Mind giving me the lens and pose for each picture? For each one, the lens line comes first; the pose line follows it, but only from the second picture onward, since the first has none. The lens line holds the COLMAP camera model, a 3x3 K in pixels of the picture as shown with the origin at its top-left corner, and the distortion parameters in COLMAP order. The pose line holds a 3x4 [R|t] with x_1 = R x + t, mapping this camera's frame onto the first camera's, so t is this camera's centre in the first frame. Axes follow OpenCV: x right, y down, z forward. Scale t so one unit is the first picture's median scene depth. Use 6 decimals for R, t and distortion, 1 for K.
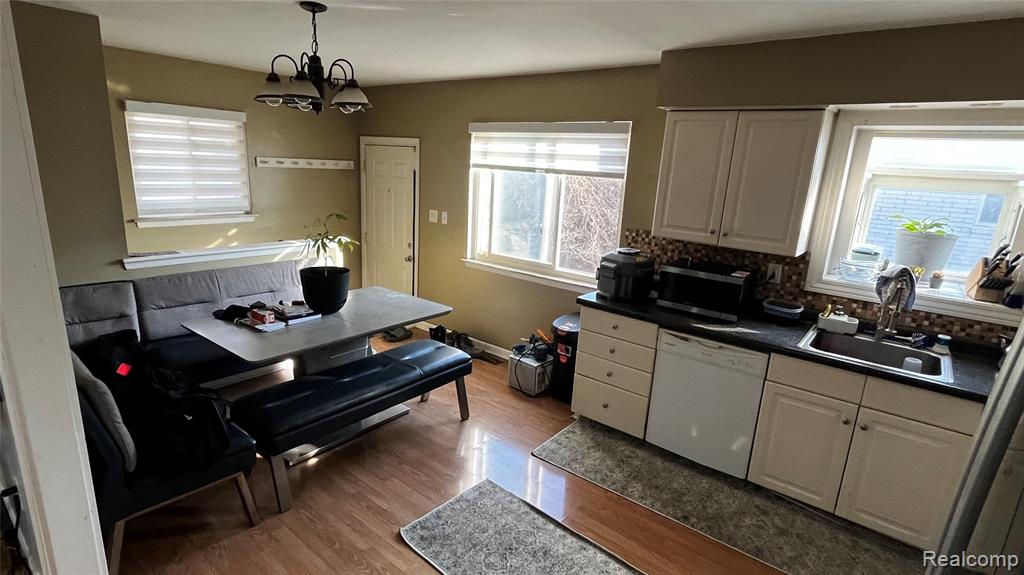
lens RADIAL K [[507.3, 0, 511.0], [0, 507.3, 290.7], [0, 0, 1]] dist [-0.000977, 0.000015]
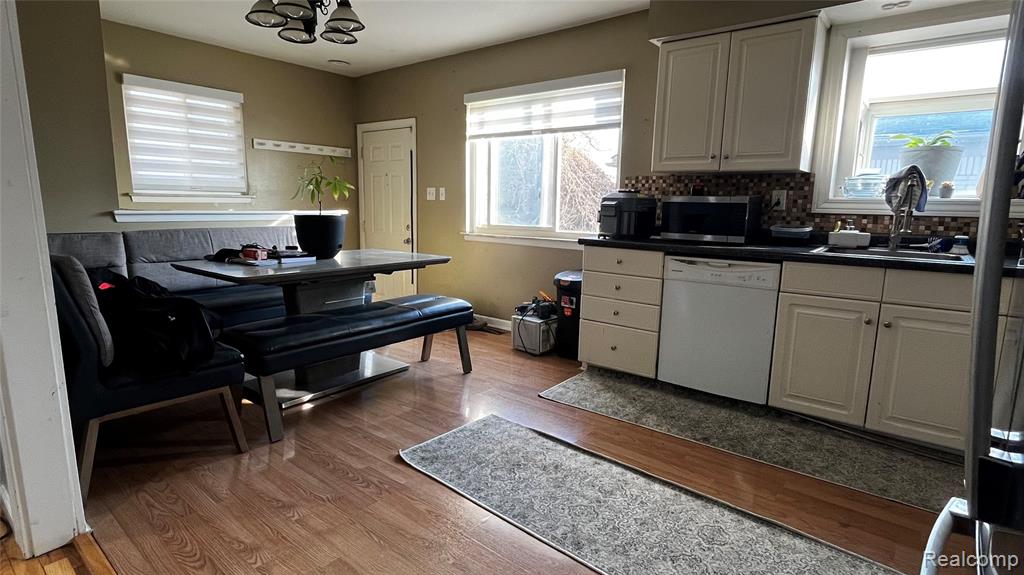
lens RADIAL K [[507.3, 0, 512.4], [0, 507.3, 285.7], [0, 0, 1]] dist [-0.000977, 0.000015]
pose [[0.999354, -0.035926, -0.000070, -0.000295], [0.035796, 0.995904, -0.083033, 0.199969], [0.003052, 0.082977, 0.996547, 0.039724]]
